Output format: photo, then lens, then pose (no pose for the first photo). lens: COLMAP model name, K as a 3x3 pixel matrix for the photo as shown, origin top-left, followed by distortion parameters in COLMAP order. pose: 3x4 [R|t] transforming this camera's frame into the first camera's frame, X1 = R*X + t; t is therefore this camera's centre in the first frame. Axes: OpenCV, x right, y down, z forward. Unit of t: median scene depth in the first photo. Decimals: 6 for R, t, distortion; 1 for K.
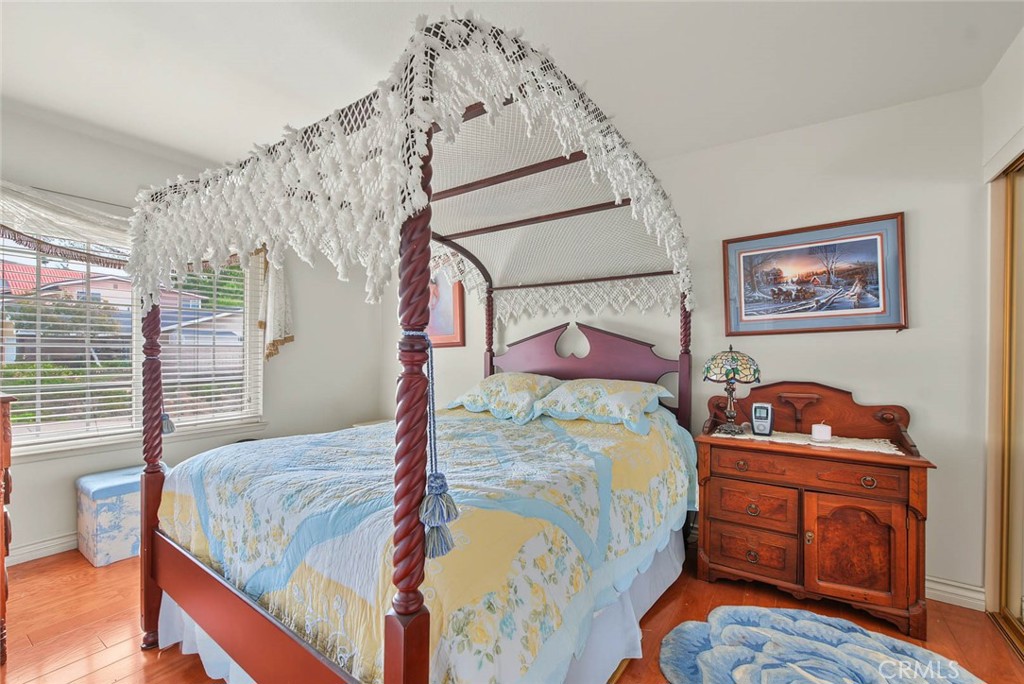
lens RADIAL K [[414.1, 0, 512.9], [0, 414.1, 348.7], [0, 0, 1]] dist [-0.000389, -0.000813]
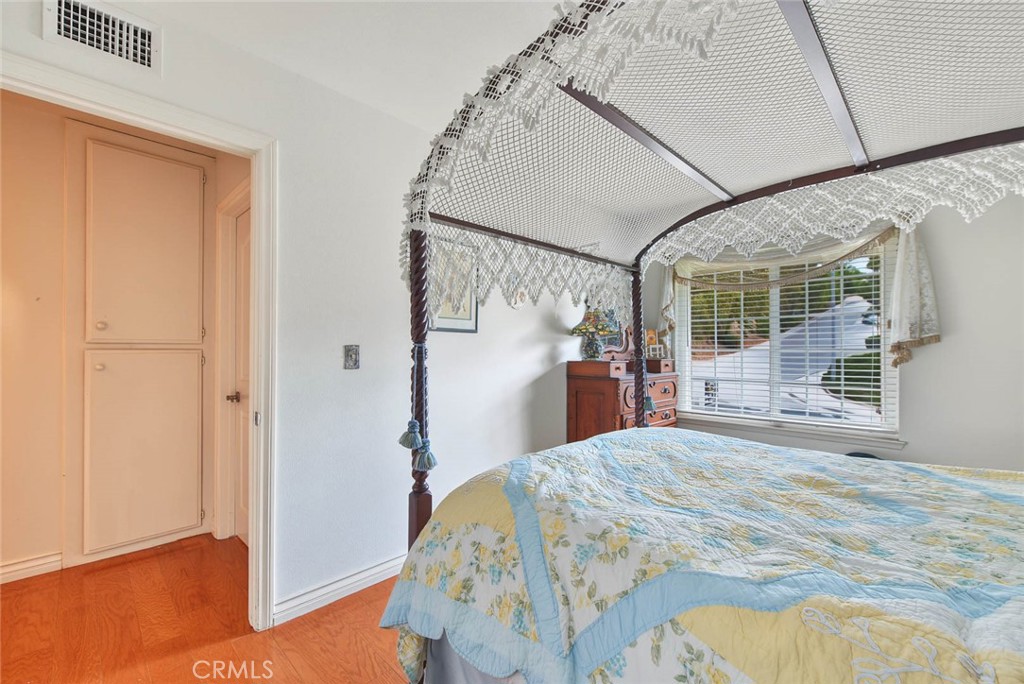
lens RADIAL K [[414.1, 0, 512.9], [0, 414.1, 348.7], [0, 0, 1]] dist [-0.000389, -0.000813]
pose [[-0.158475, -0.007943, -0.987331, 0.779600], [0.002062, 0.999963, -0.008375, -0.002185], [0.987361, -0.003363, -0.158453, 0.858836]]
